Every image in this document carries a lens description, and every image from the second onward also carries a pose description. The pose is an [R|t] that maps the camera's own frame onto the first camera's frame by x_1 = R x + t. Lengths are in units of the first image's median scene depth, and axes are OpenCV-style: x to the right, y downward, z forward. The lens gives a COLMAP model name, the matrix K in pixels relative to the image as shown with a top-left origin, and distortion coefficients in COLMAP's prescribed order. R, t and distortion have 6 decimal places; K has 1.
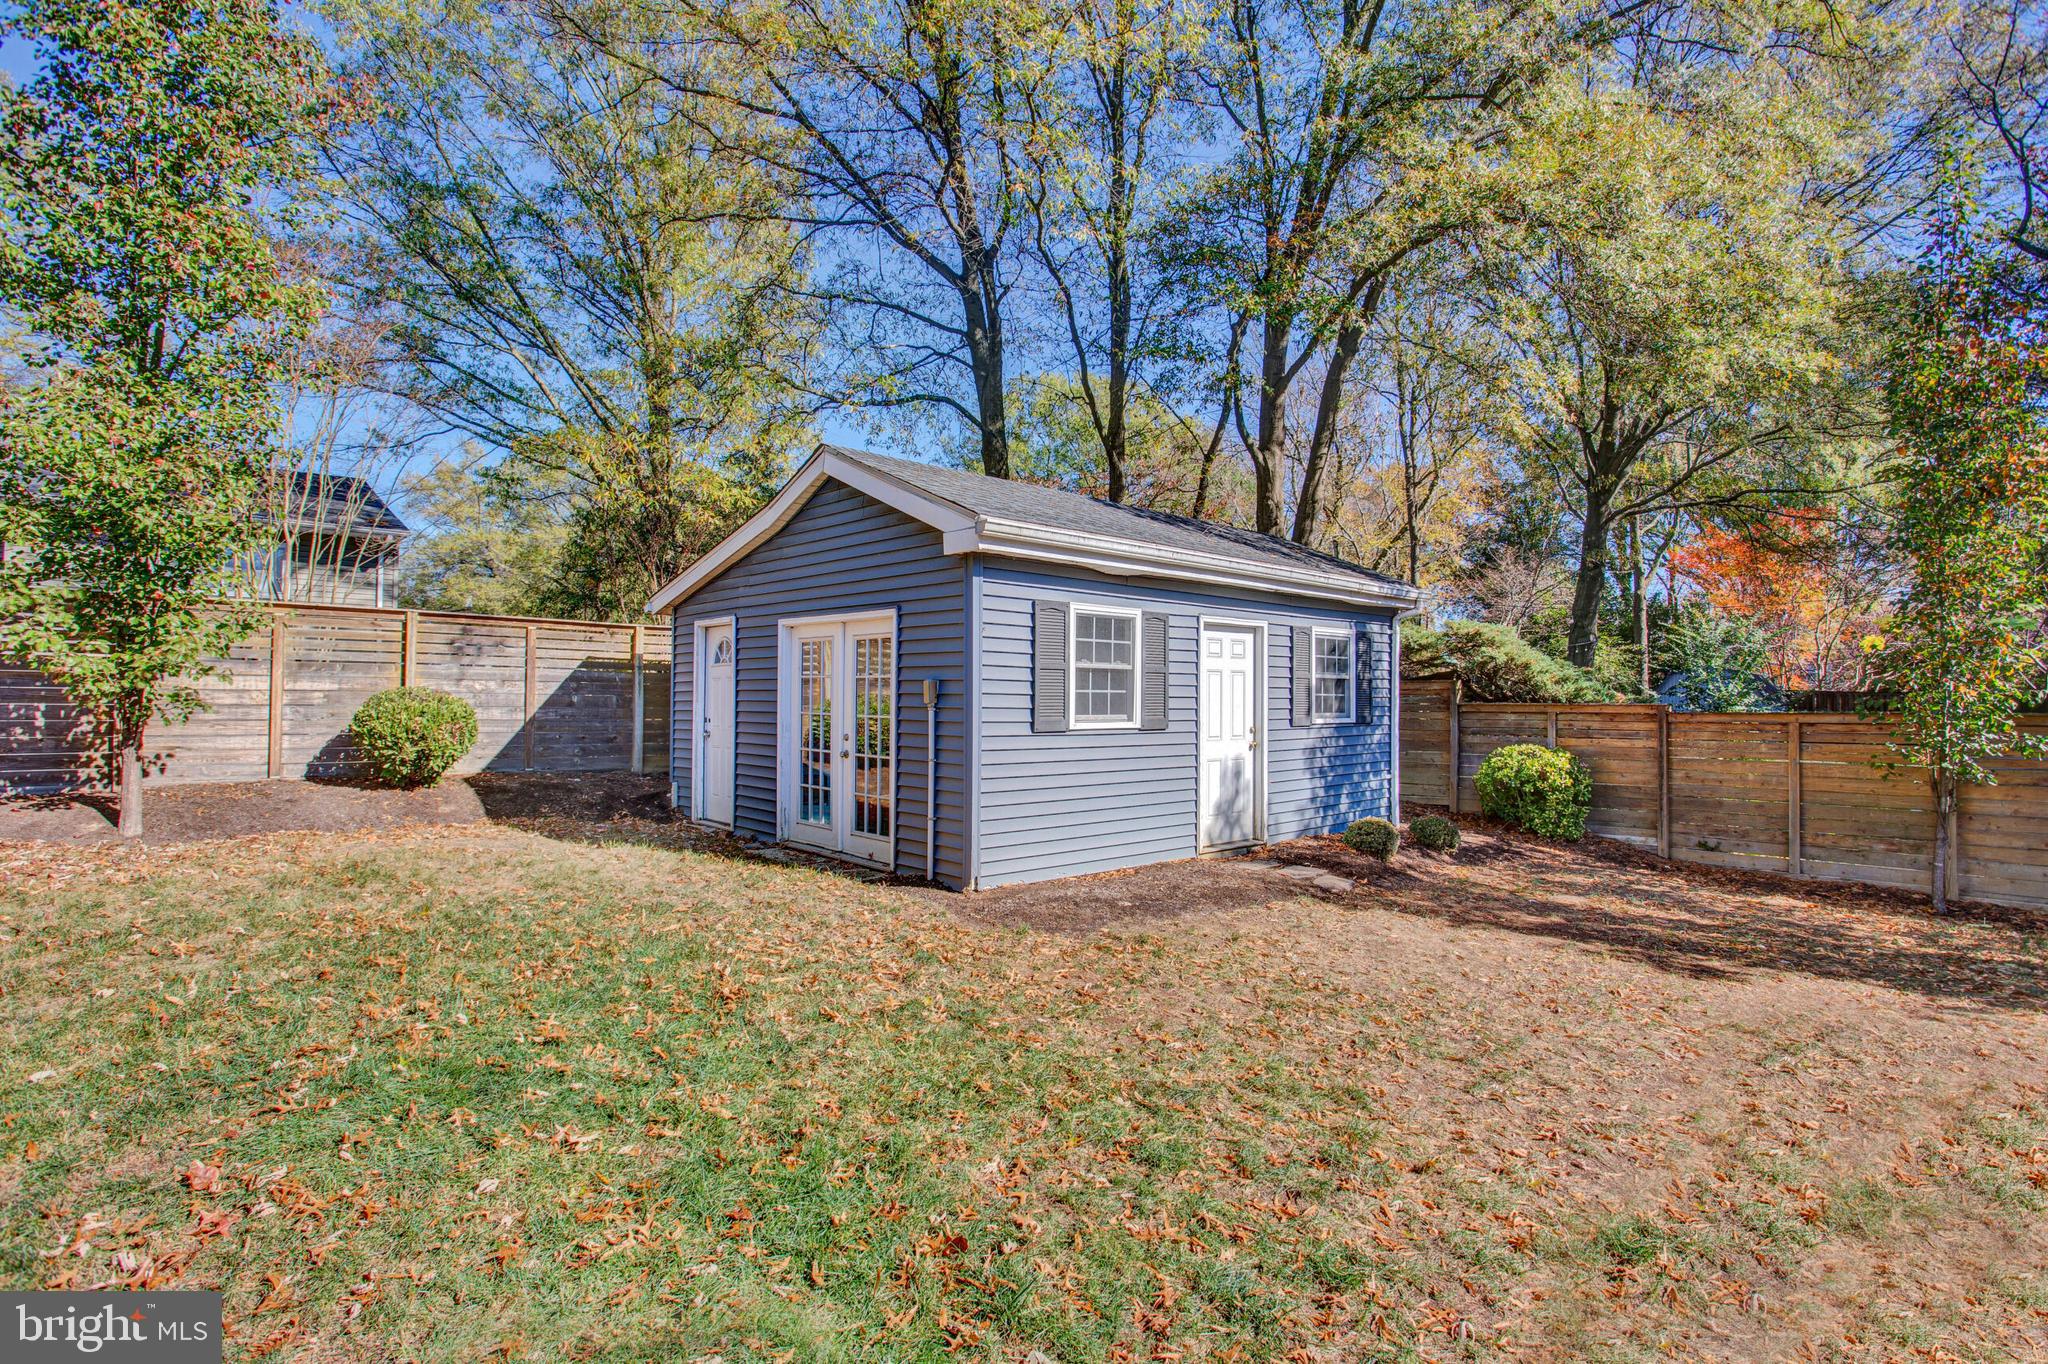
lens RADIAL K [[1026.8, 0, 1024.0], [0, 1026.8, 682.0], [0, 0, 1]] dist [-0.093999, 0.046460]
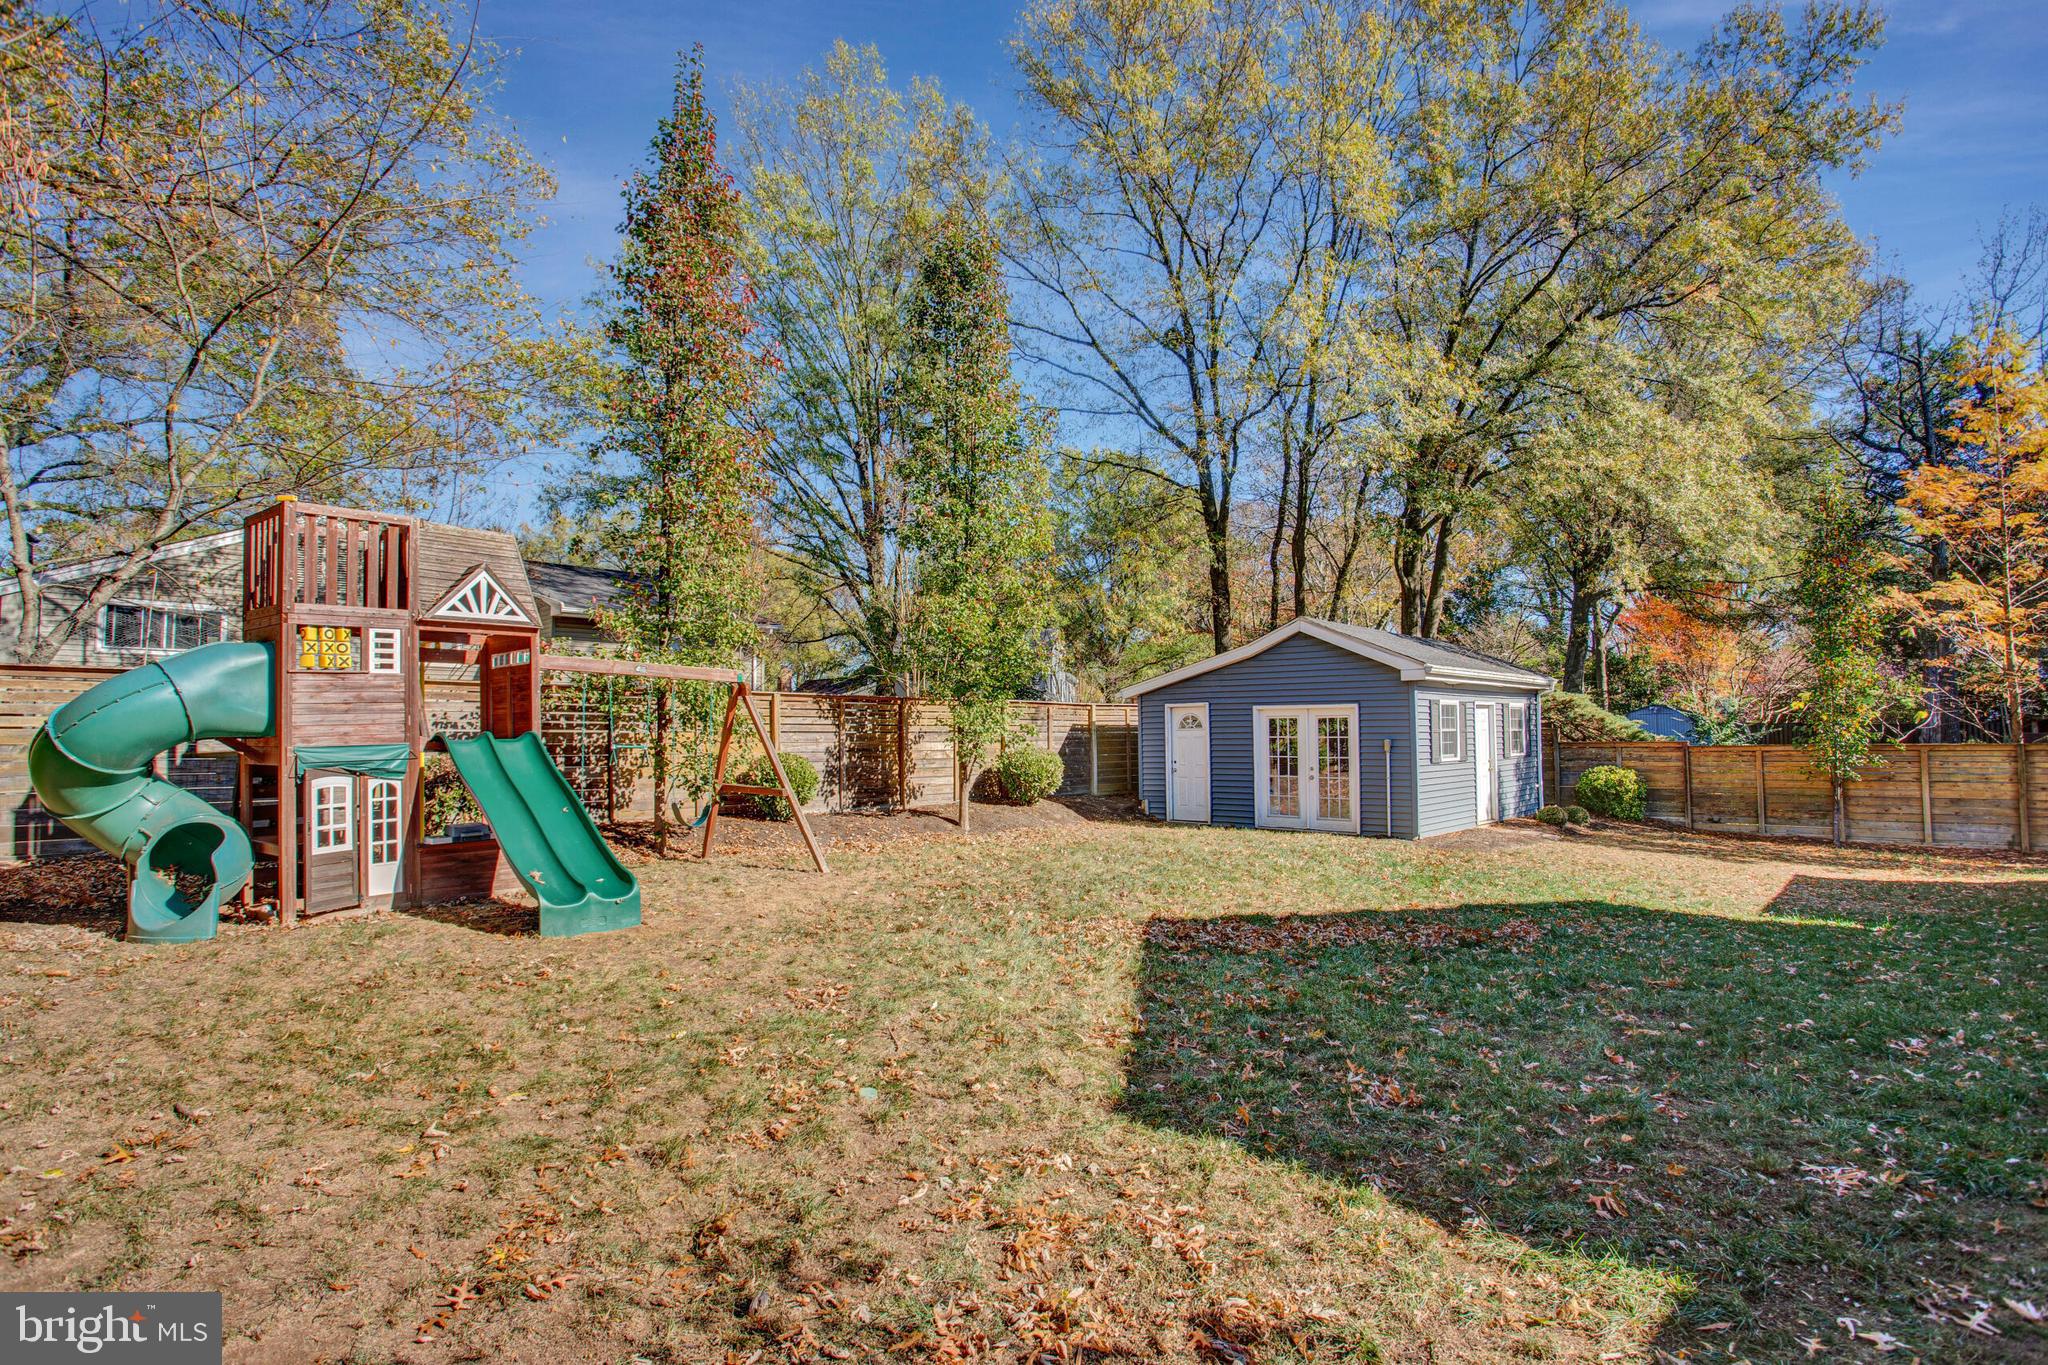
lens RADIAL K [[1026.8, 0, 1024.0], [0, 1026.8, 682.5], [0, 0, 1]] dist [-0.093999, 0.046460]
pose [[0.996684, -0.010909, 0.080636, -0.764436], [0.013450, 0.999427, -0.031048, -0.049317], [-0.080251, 0.032030, 0.996260, -0.761278]]
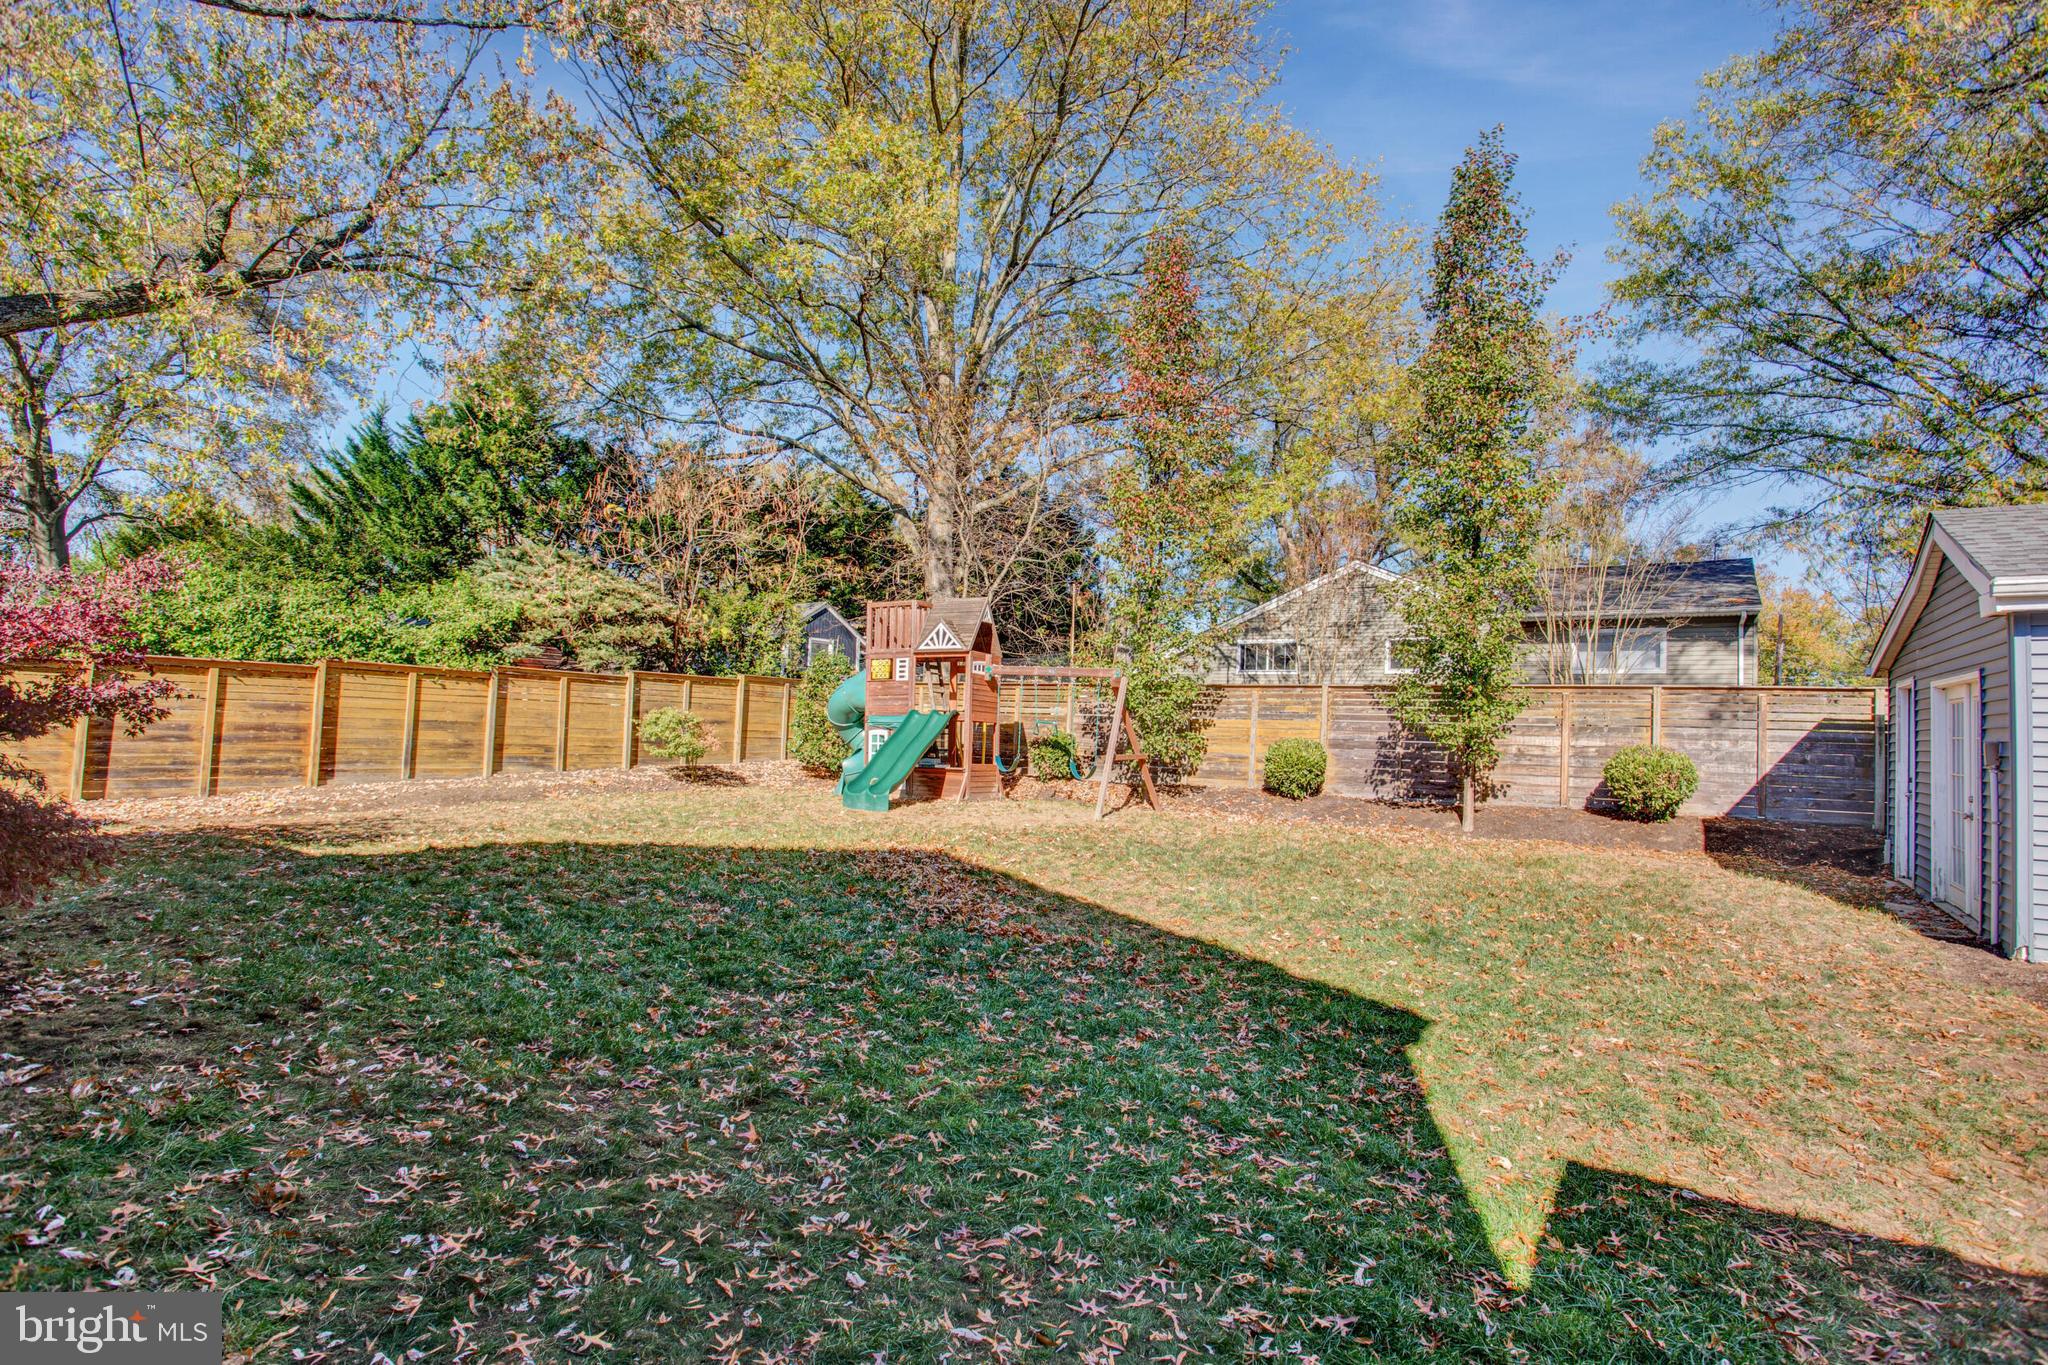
lens RADIAL K [[1026.8, 0, 1024.0], [0, 1026.8, 682.5], [0, 0, 1]] dist [-0.093999, 0.046460]
pose [[0.232908, -0.047532, -0.971337, 0.472628], [-0.010734, 0.998618, -0.051440, -0.000363], [0.972440, 0.022408, 0.232076, -0.104007]]
